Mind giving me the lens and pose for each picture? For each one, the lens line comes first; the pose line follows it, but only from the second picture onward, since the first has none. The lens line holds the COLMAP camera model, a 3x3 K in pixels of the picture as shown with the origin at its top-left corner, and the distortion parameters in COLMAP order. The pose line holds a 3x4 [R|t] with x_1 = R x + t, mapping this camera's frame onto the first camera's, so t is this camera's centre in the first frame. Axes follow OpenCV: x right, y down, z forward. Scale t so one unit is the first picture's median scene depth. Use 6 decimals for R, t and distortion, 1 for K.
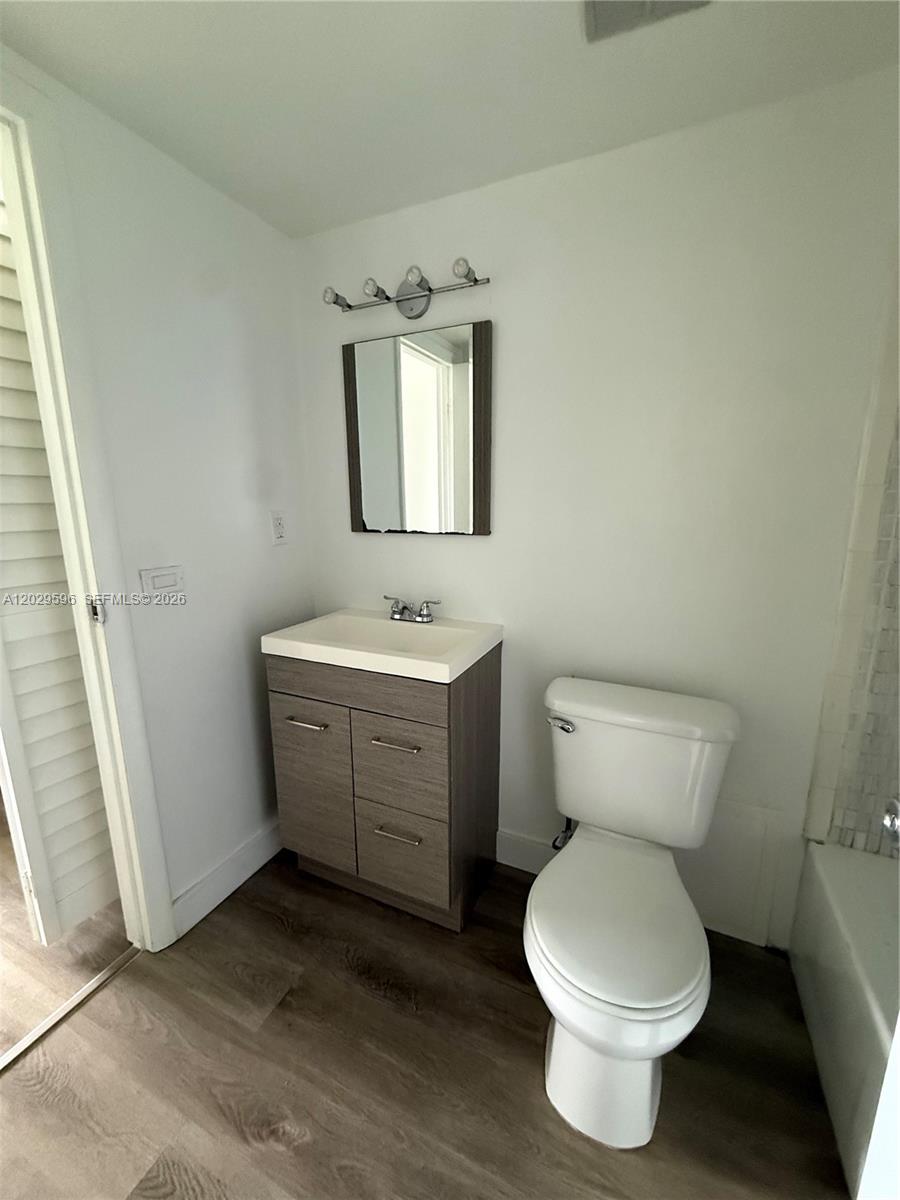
lens RADIAL K [[478.7, 0, 450.0], [0, 478.7, 600.0], [0, 0, 1]] dist [-0.000734, 0.000340]
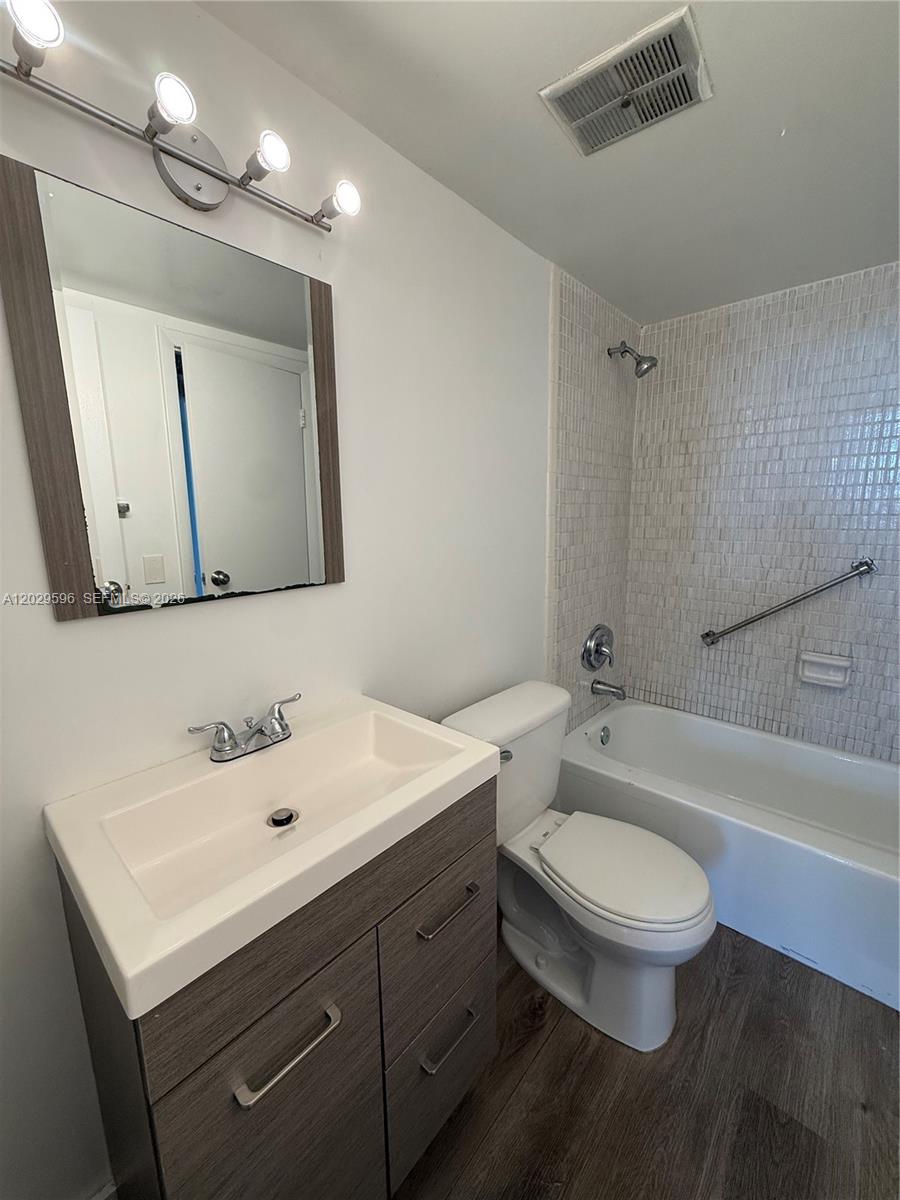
lens RADIAL K [[478.7, 0, 450.0], [0, 478.7, 600.0], [0, 0, 1]] dist [-0.000734, 0.000340]
pose [[0.299549, -0.172152, 0.938421, -0.602762], [0.203341, 0.972507, 0.113498, -0.169207], [-0.932160, 0.156822, 0.326319, 0.661534]]
